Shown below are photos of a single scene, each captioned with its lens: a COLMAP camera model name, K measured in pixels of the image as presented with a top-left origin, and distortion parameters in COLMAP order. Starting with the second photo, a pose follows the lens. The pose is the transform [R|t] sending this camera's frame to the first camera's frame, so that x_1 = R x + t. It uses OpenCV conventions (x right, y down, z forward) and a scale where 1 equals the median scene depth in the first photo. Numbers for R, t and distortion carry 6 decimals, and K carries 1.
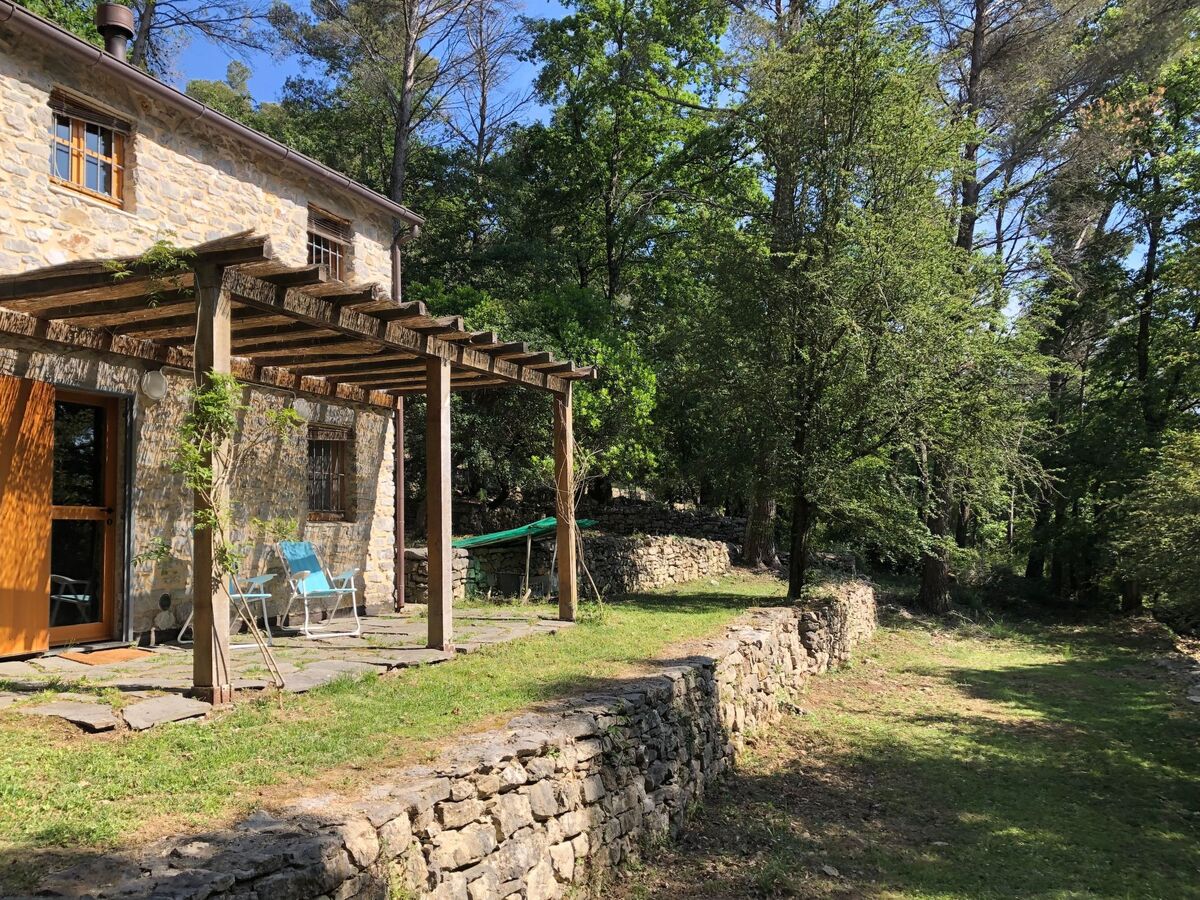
lens RADIAL K [[1015.7, 0, 574.8], [0, 1015.7, 449.5], [0, 0, 1]] dist [0.052580, -0.080691]
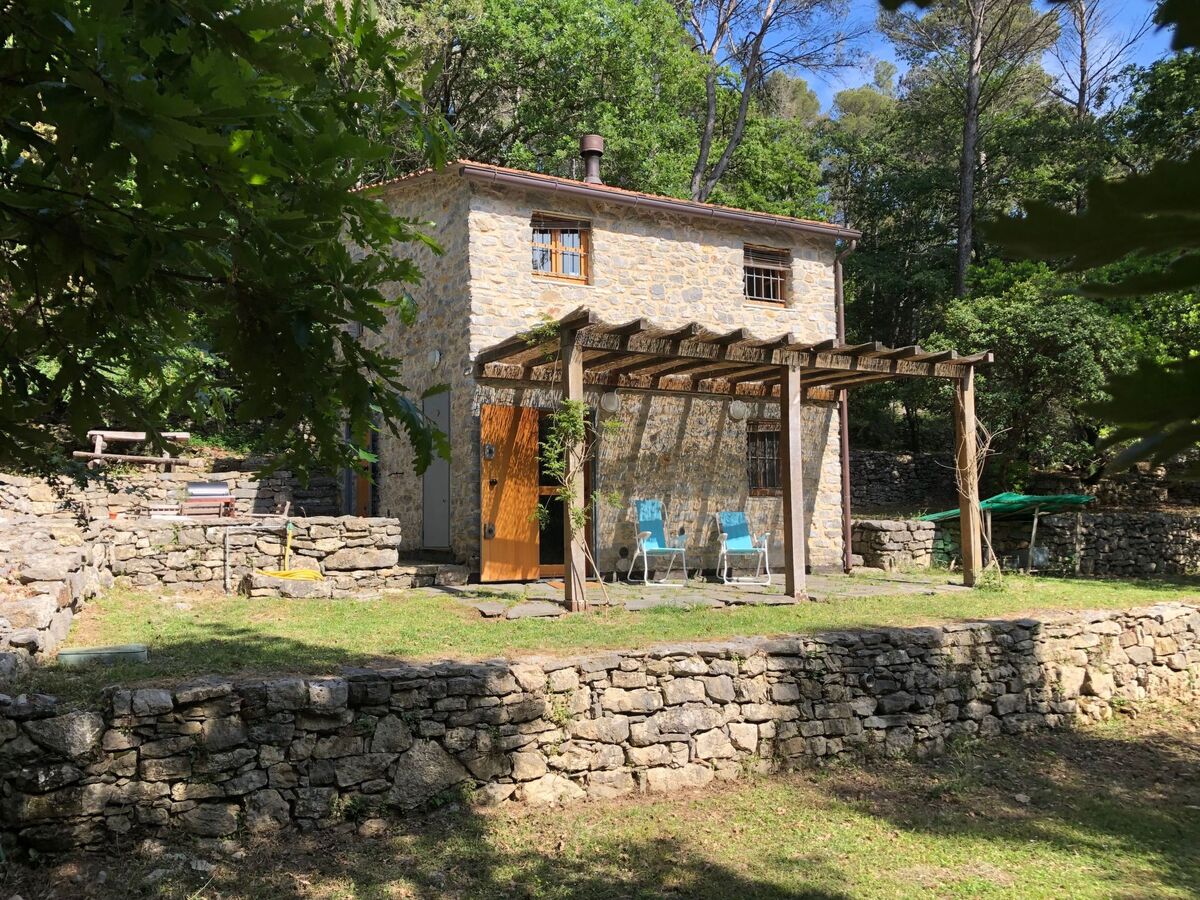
lens RADIAL K [[1012.7, 0, 600.0], [0, 1012.7, 450.0], [0, 0, 1]] dist [0.152551, -0.347306]
pose [[0.788303, -0.034804, -0.614302, 0.380055], [0.048281, 0.998819, 0.005367, -0.003410], [0.613390, -0.033890, 0.789052, -0.116247]]
